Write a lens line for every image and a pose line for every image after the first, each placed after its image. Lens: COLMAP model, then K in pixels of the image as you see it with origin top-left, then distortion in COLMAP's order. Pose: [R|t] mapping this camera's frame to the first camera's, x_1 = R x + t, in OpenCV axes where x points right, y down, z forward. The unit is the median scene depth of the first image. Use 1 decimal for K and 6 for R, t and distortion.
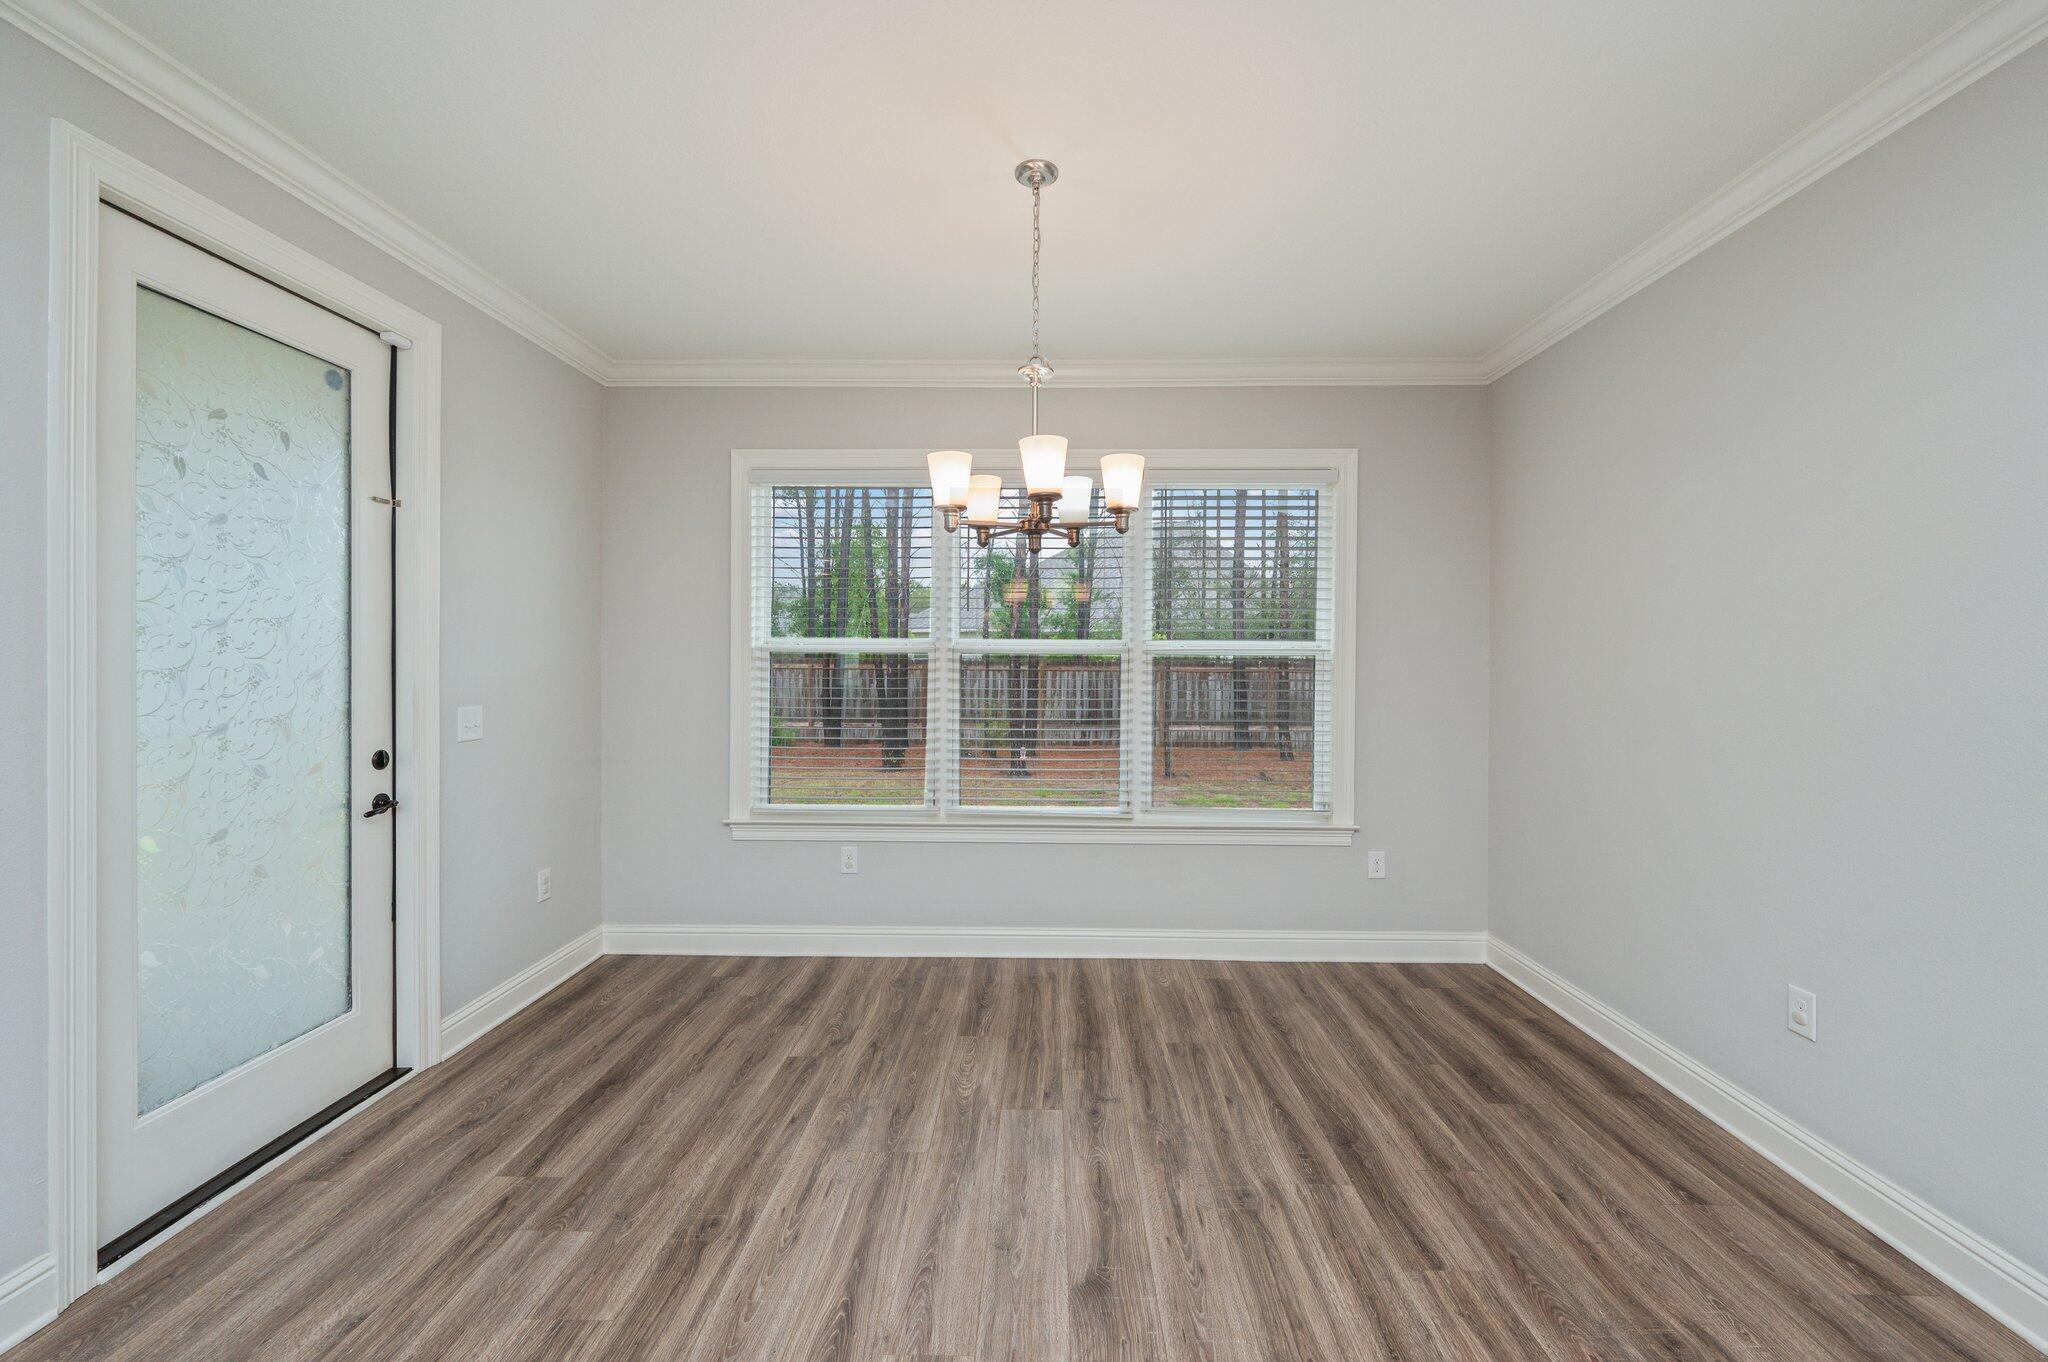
lens RADIAL K [[821.0, 0, 1024.2], [0, 821.0, 663.9], [0, 0, 1]] dist [0.001602, 0.000123]
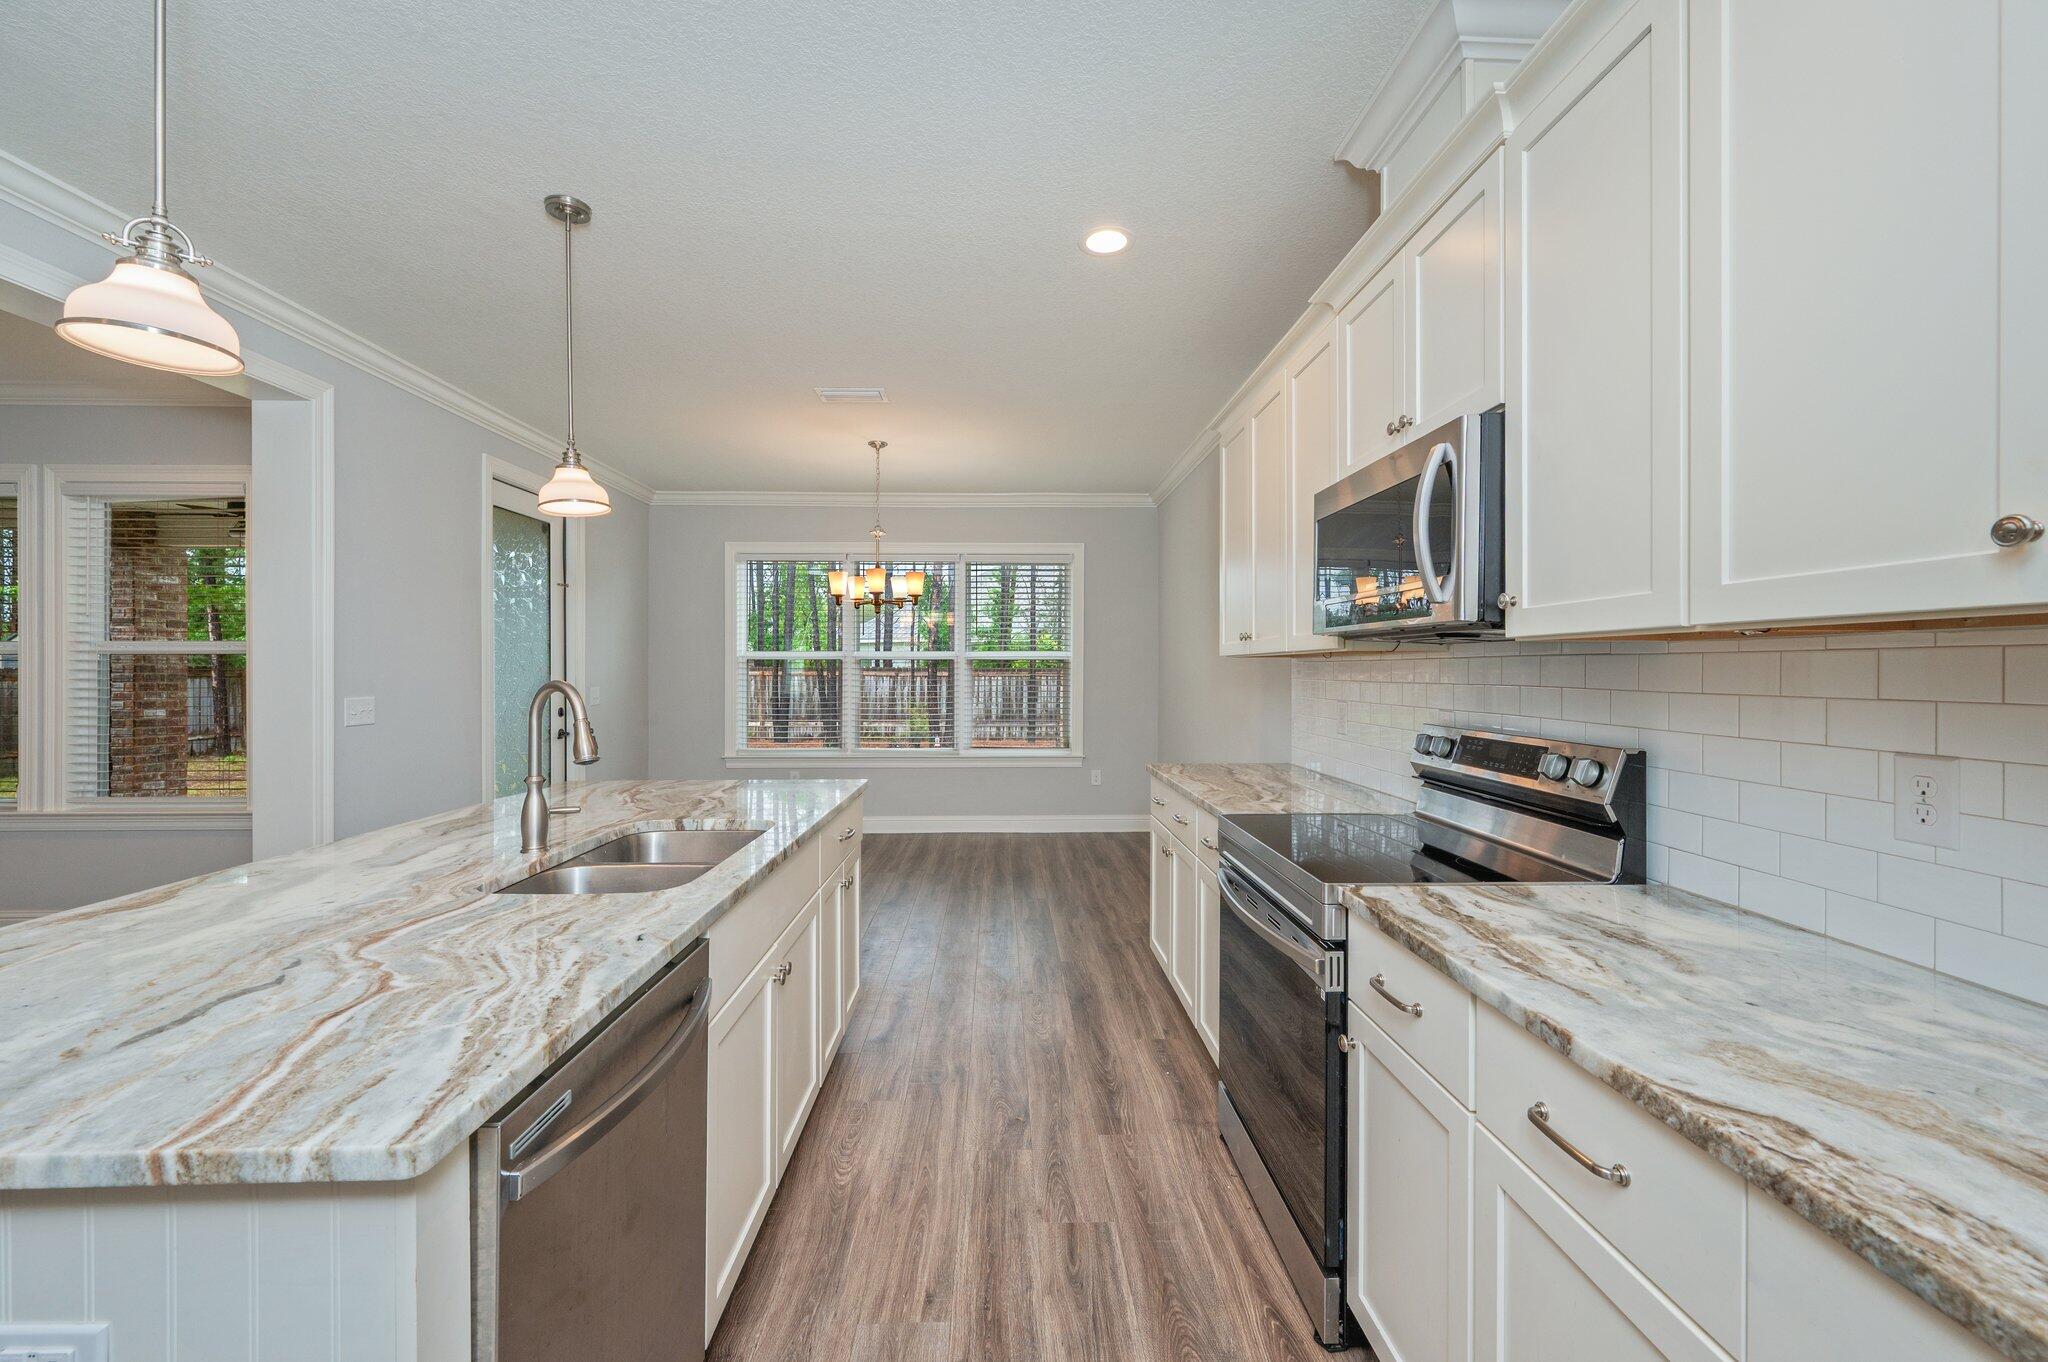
lens RADIAL K [[821.0, 0, 1024.2], [0, 821.0, 663.9], [0, 0, 1]] dist [0.001602, 0.000123]
pose [[0.998137, -0.004654, 0.060834, 0.056977], [0.005285, 0.999934, -0.010215, 0.005520], [-0.060783, 0.010517, 0.998096, -0.260139]]
